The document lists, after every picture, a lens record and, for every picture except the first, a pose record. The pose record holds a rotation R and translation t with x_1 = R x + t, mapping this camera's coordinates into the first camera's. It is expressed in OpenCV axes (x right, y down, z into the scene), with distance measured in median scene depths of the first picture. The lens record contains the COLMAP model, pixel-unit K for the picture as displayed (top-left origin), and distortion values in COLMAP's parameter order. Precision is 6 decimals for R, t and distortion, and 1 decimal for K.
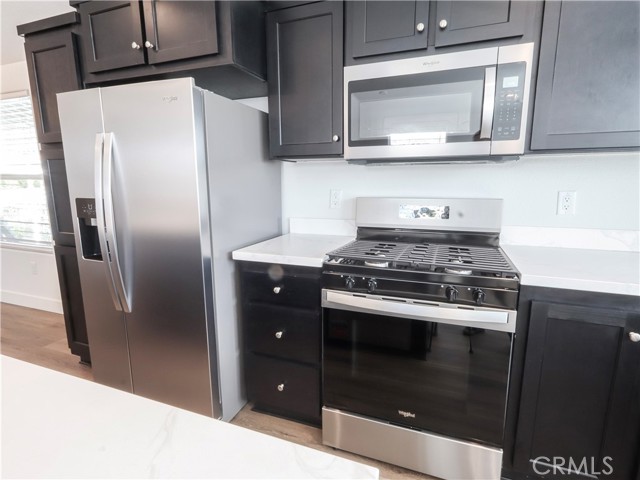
lens RADIAL K [[333.6, 0, 321.0], [0, 333.6, 242.0], [0, 0, 1]] dist [-0.000904, 0.002020]
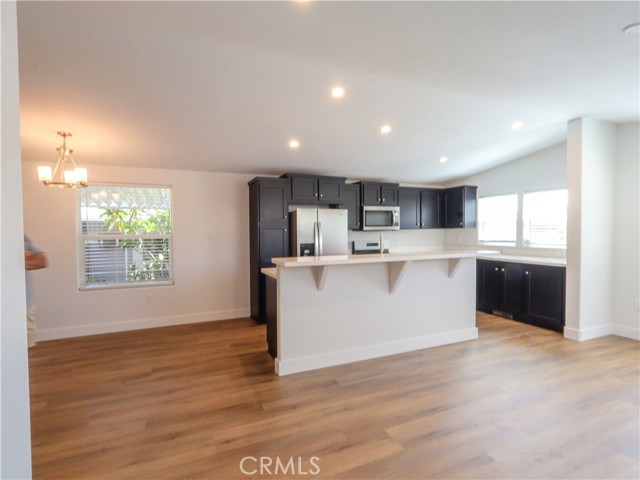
lens RADIAL K [[333.6, 0, 323.6], [0, 333.6, 238.0], [0, 0, 1]] dist [-0.000904, 0.002020]
pose [[0.713112, -0.020295, 0.700757, -2.783763], [0.131716, 0.985658, -0.105492, 0.159283], [-0.688566, 0.167528, 0.705558, -1.237073]]
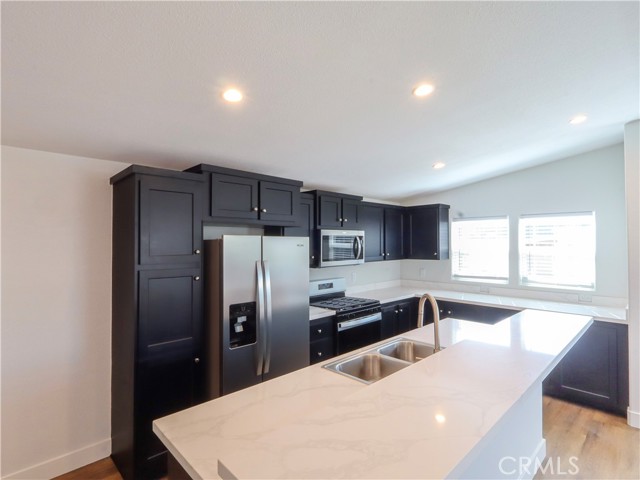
lens RADIAL K [[333.6, 0, 323.9], [0, 333.6, 239.2], [0, 0, 1]] dist [-0.000904, 0.002020]
pose [[0.423870, 0.010182, 0.905666, -2.003480], [0.165230, 0.982288, -0.088375, -0.230841], [-0.890524, 0.187103, 0.414680, -0.001710]]
